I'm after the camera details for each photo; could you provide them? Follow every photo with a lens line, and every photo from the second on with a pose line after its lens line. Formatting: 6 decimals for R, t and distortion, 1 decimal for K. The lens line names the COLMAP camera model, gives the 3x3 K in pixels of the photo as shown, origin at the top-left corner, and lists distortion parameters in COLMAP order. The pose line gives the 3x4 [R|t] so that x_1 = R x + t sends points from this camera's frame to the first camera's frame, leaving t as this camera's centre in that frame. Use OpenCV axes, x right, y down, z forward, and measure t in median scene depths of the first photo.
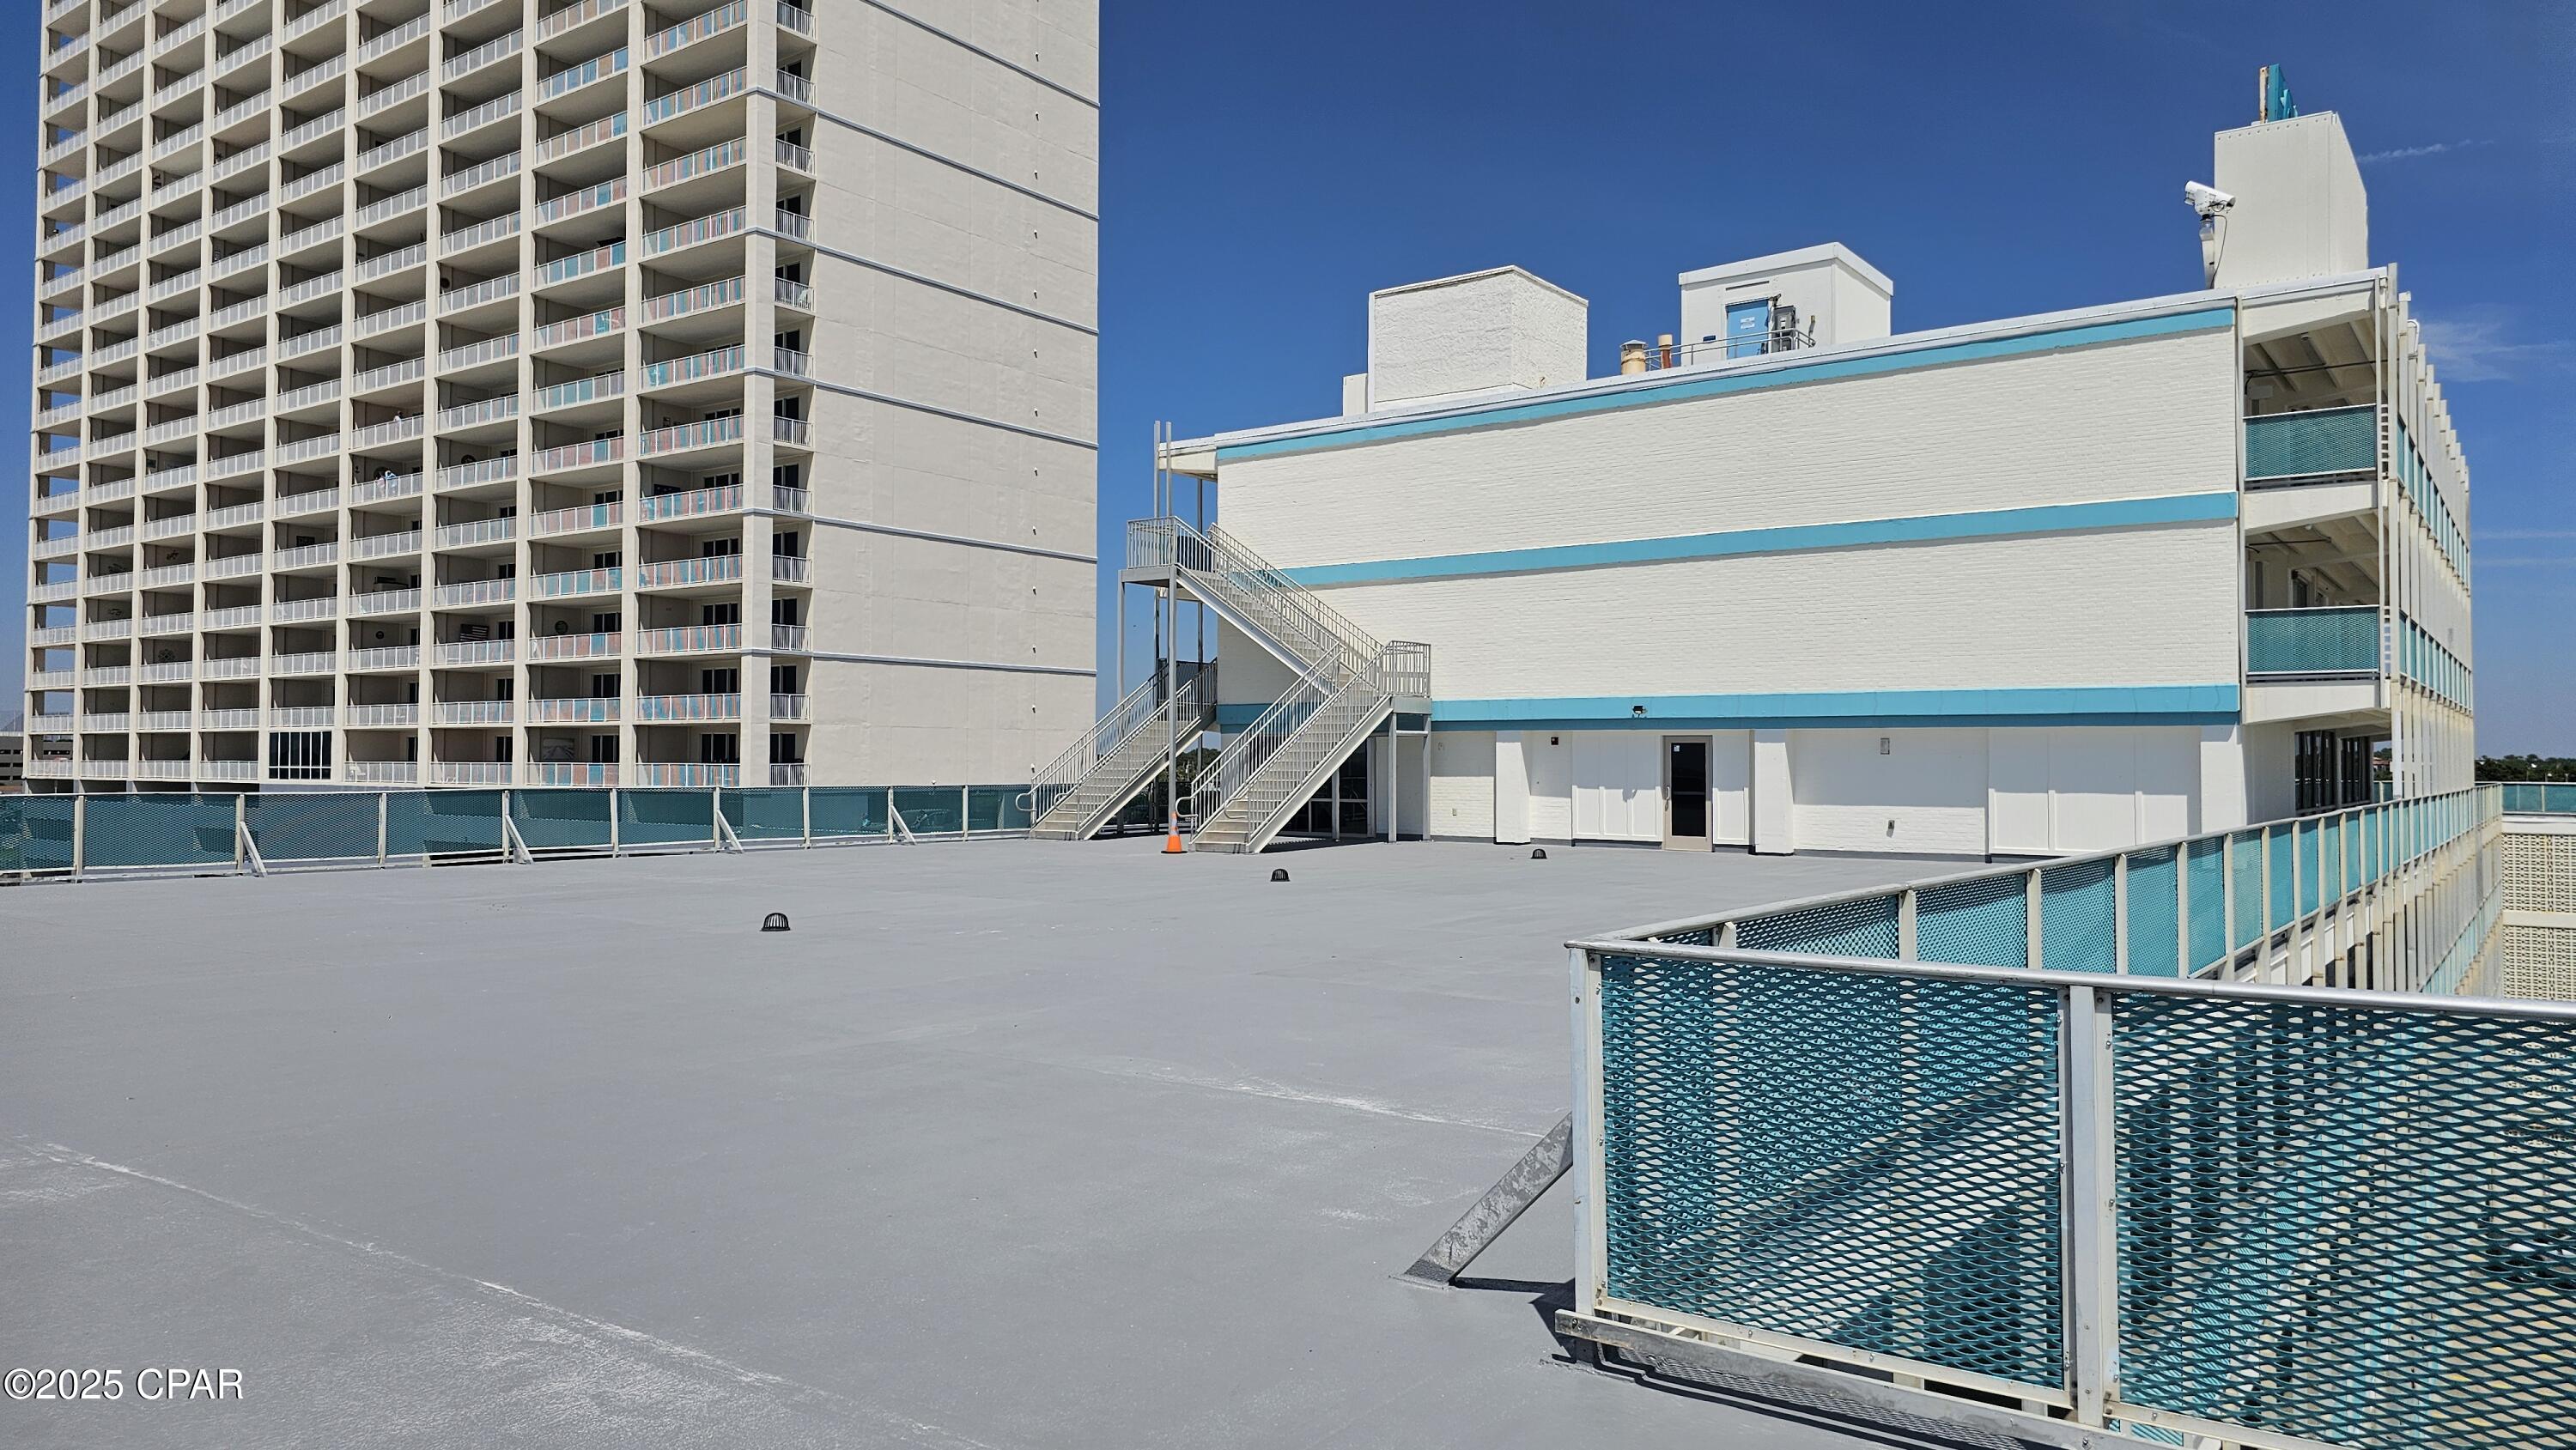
lens RADIAL K [[1716.3, 0, 1276.8], [0, 1716.3, 718.6], [0, 0, 1]] dist [0.028669, -0.000501]
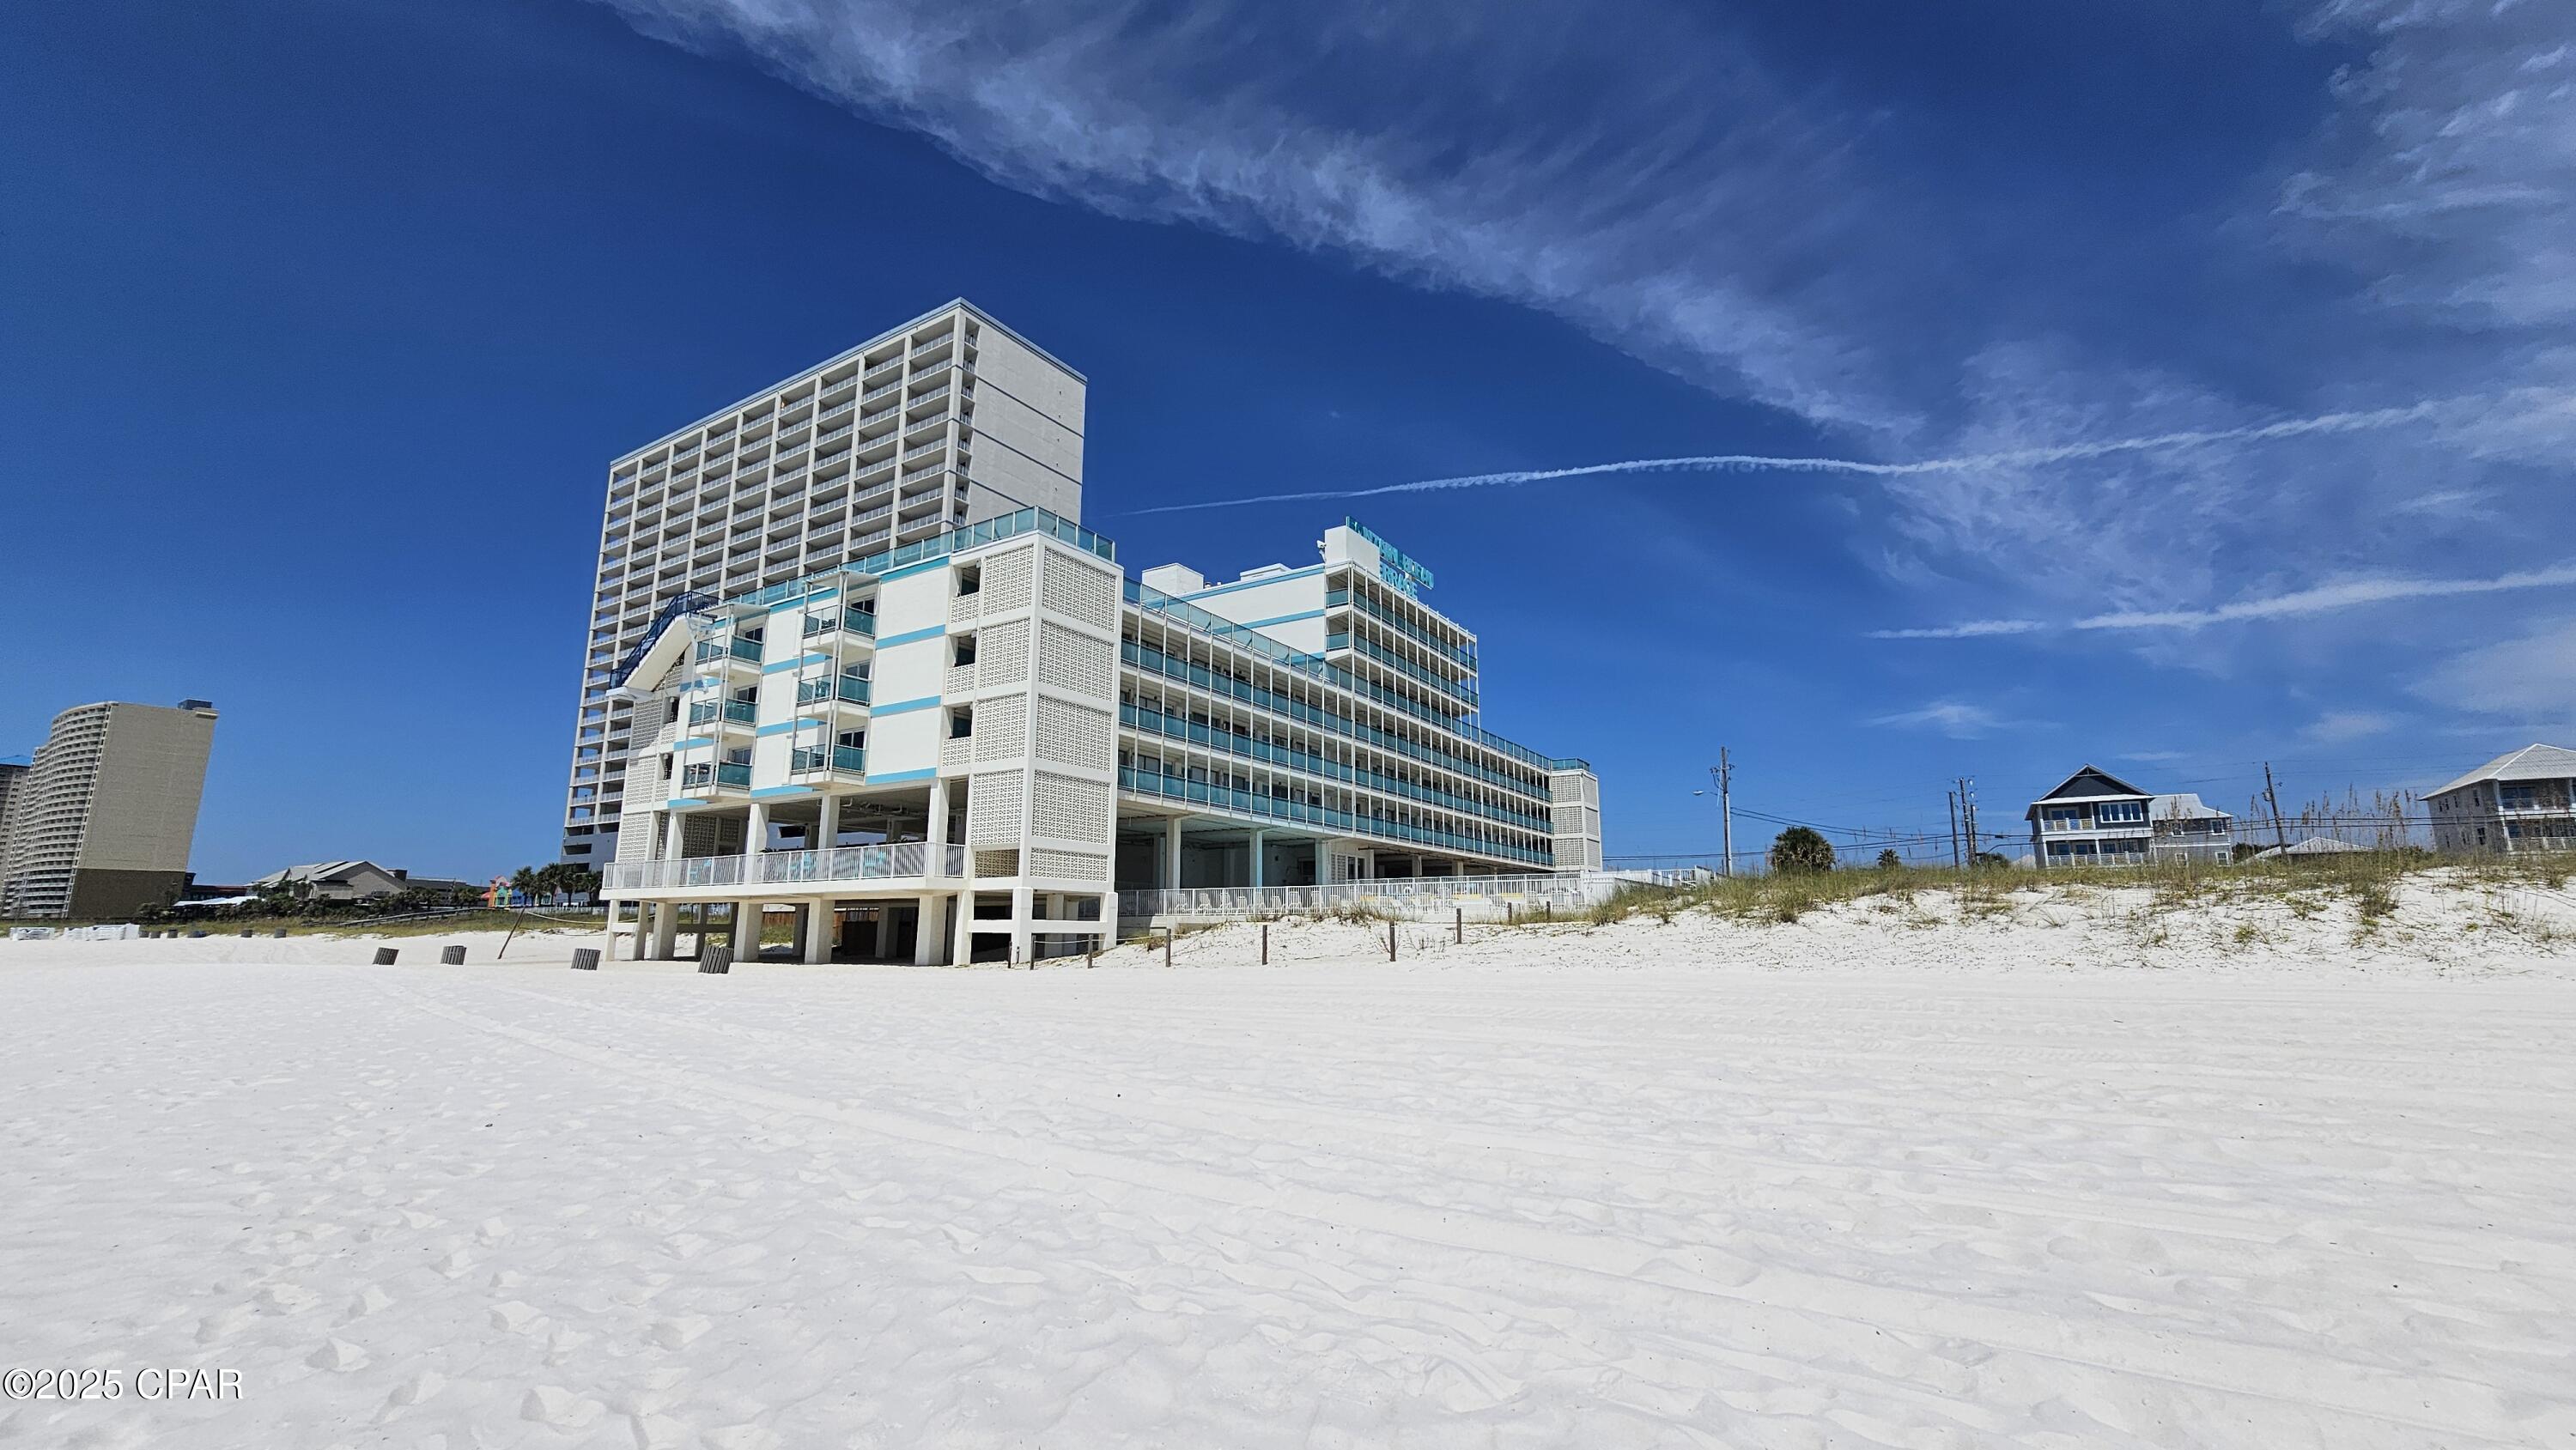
lens RADIAL K [[1053.4, 0, 1272.5], [0, 1053.4, 750.4], [0, 0, 1]] dist [0.001043, 0.002346]
pose [[0.998031, 0.007967, 0.062213, 0.266949], [0.001420, 0.988775, -0.149407, 0.610073], [-0.062705, 0.149201, 0.986817, -1.526641]]
